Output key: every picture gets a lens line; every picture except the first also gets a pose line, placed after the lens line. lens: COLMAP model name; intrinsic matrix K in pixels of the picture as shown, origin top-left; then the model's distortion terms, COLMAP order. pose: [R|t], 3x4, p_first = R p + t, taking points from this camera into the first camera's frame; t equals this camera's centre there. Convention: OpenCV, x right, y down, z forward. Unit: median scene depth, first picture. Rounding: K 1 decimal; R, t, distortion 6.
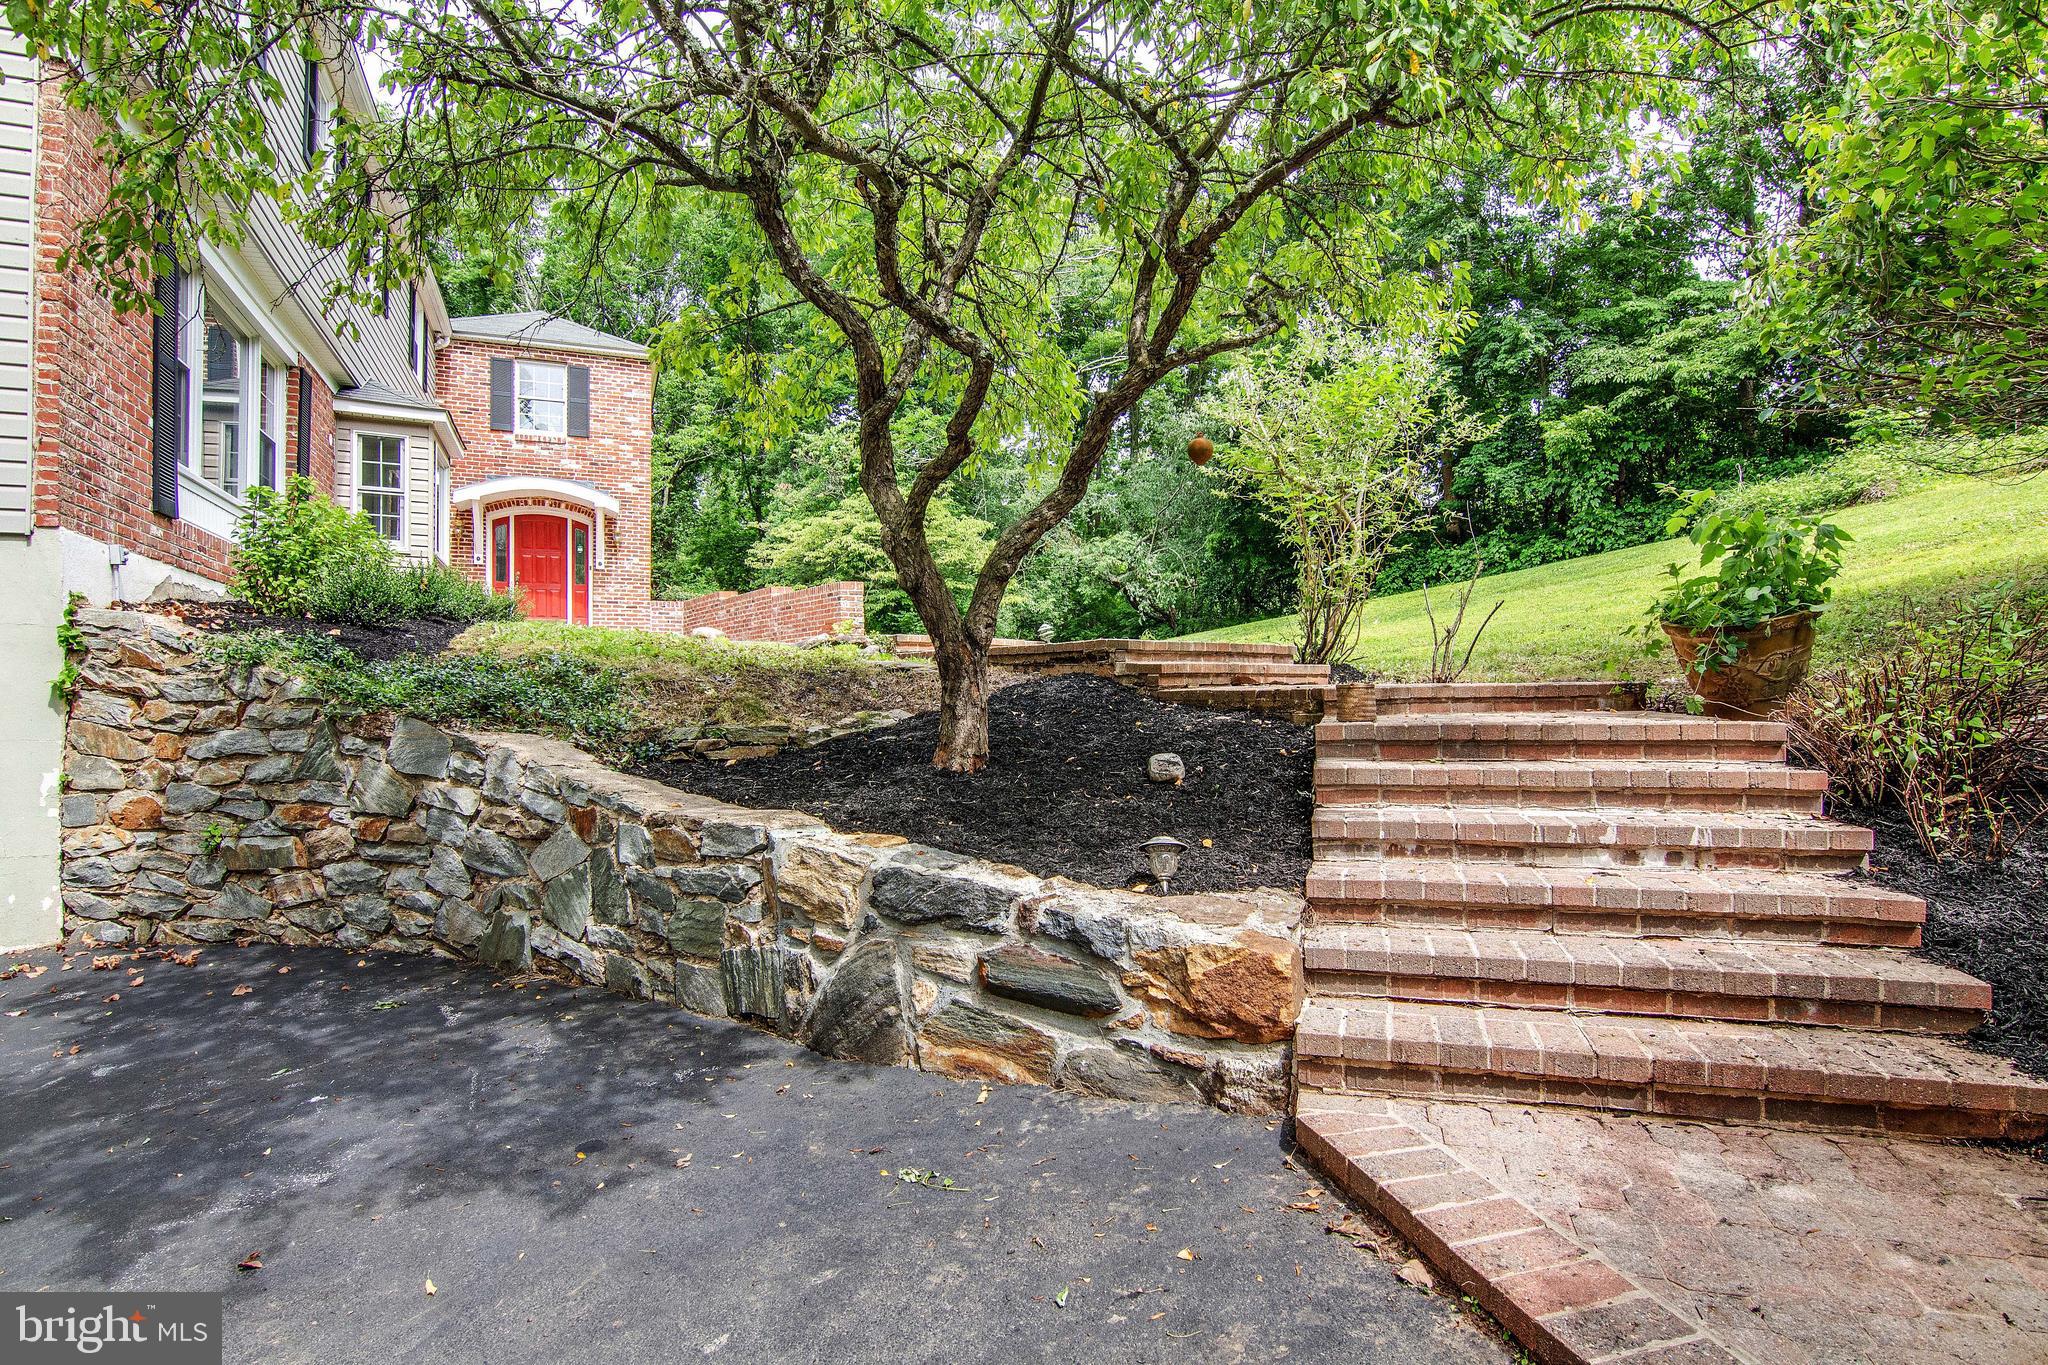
lens RADIAL K [[1068.6, 0, 1024.4], [0, 1068.6, 688.9], [0, 0, 1]] dist [-0.010233, 0.000352]
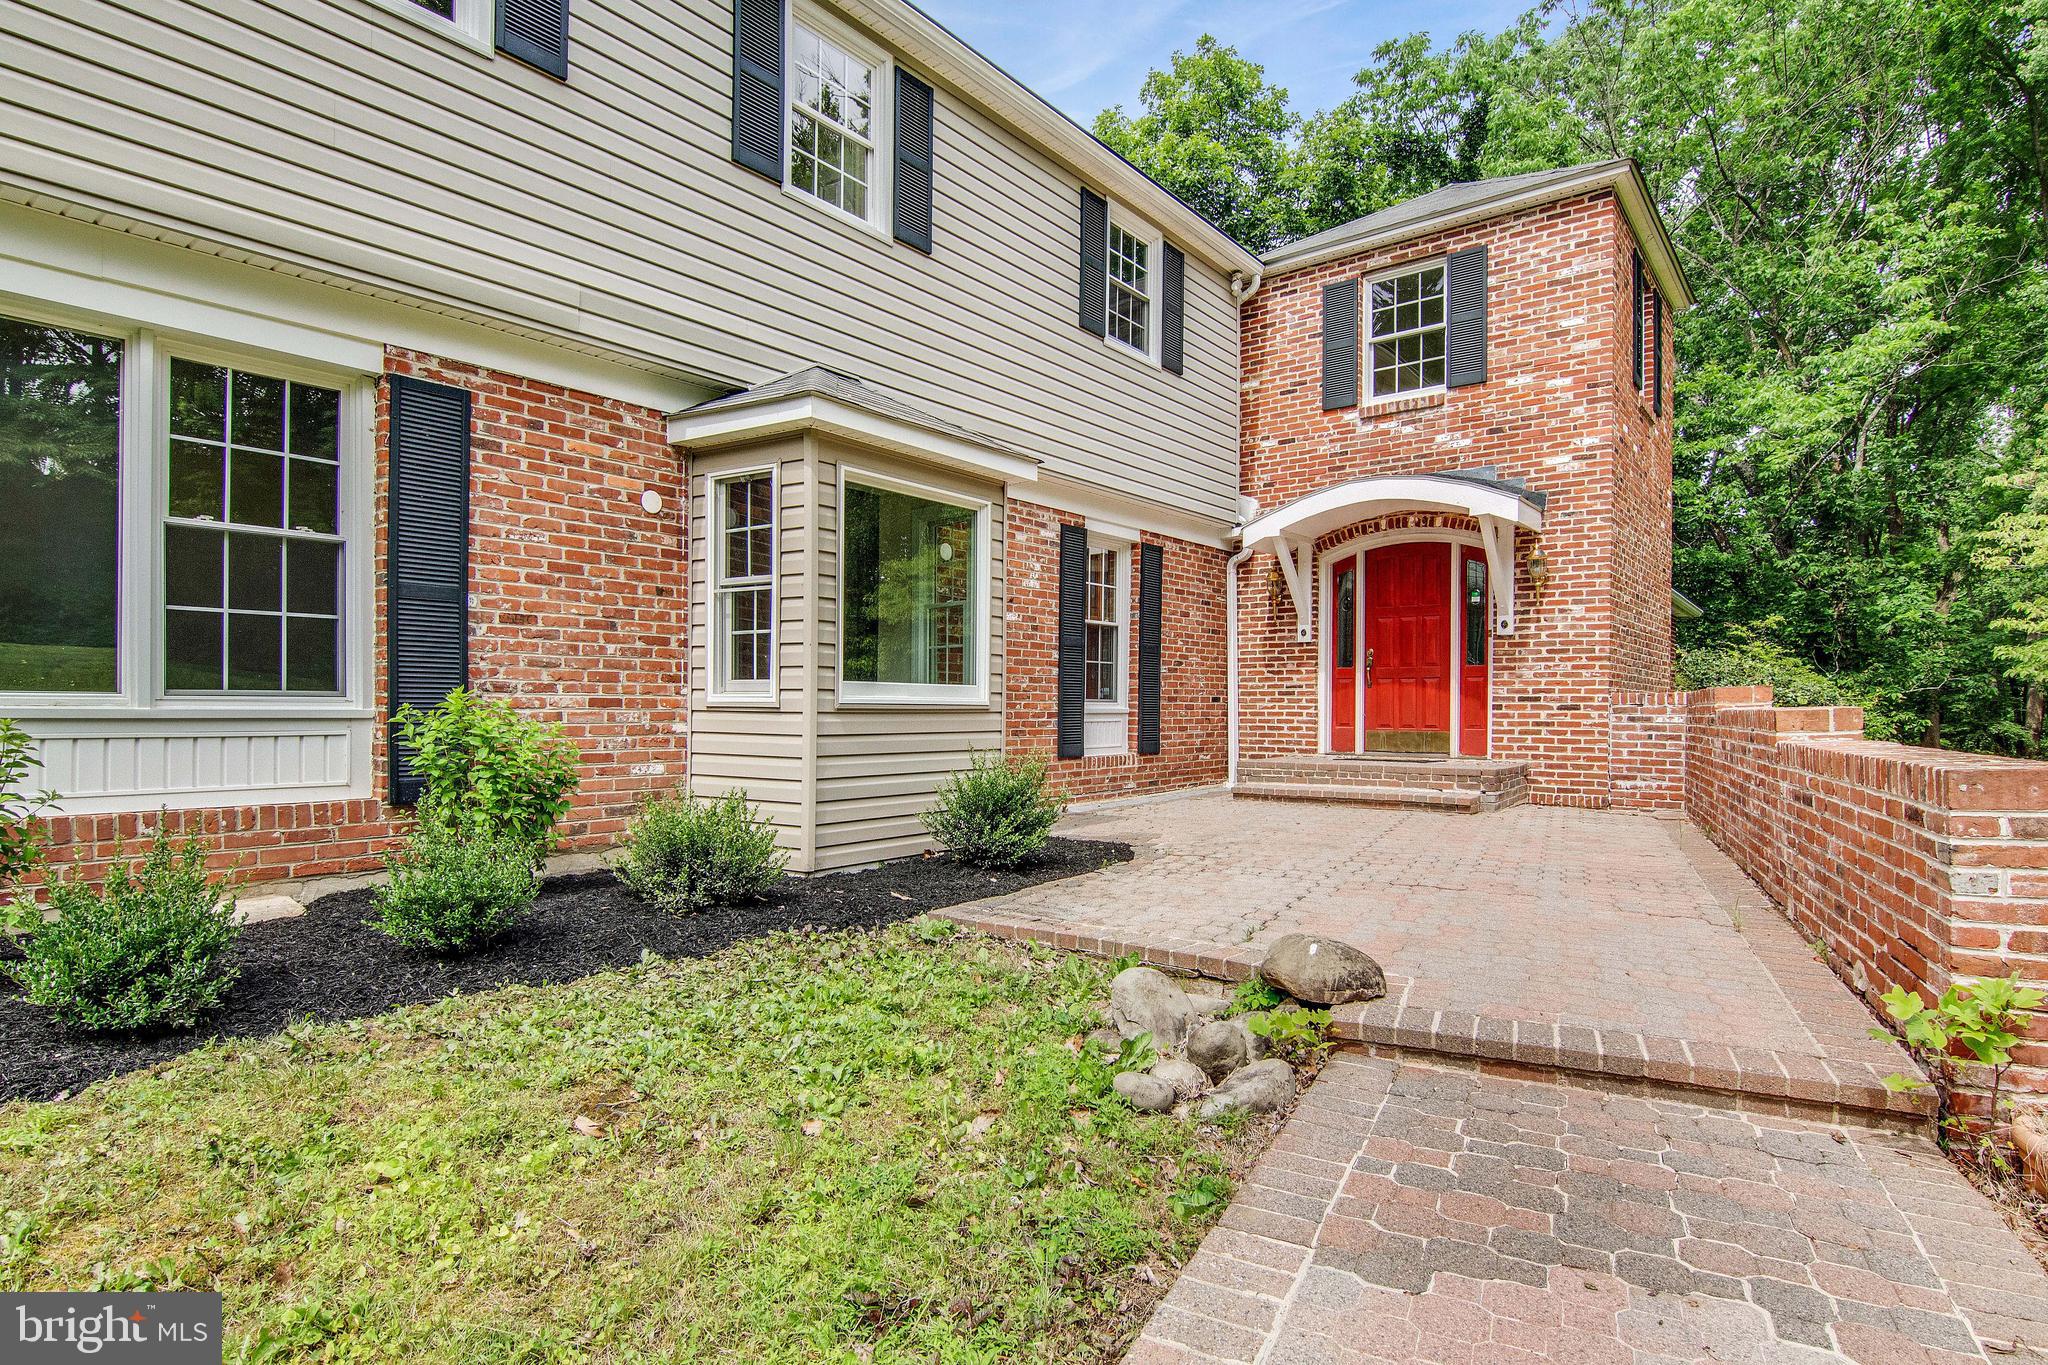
lens RADIAL K [[1068.6, 0, 1025.3], [0, 1068.6, 702.7], [0, 0, 1]] dist [-0.010233, 0.000352]
pose [[0.475561, 0.003159, -0.879677, -0.060866], [0.003849, 0.999977, 0.005671, -0.085424], [0.879674, -0.006082, 0.475537, 0.567846]]
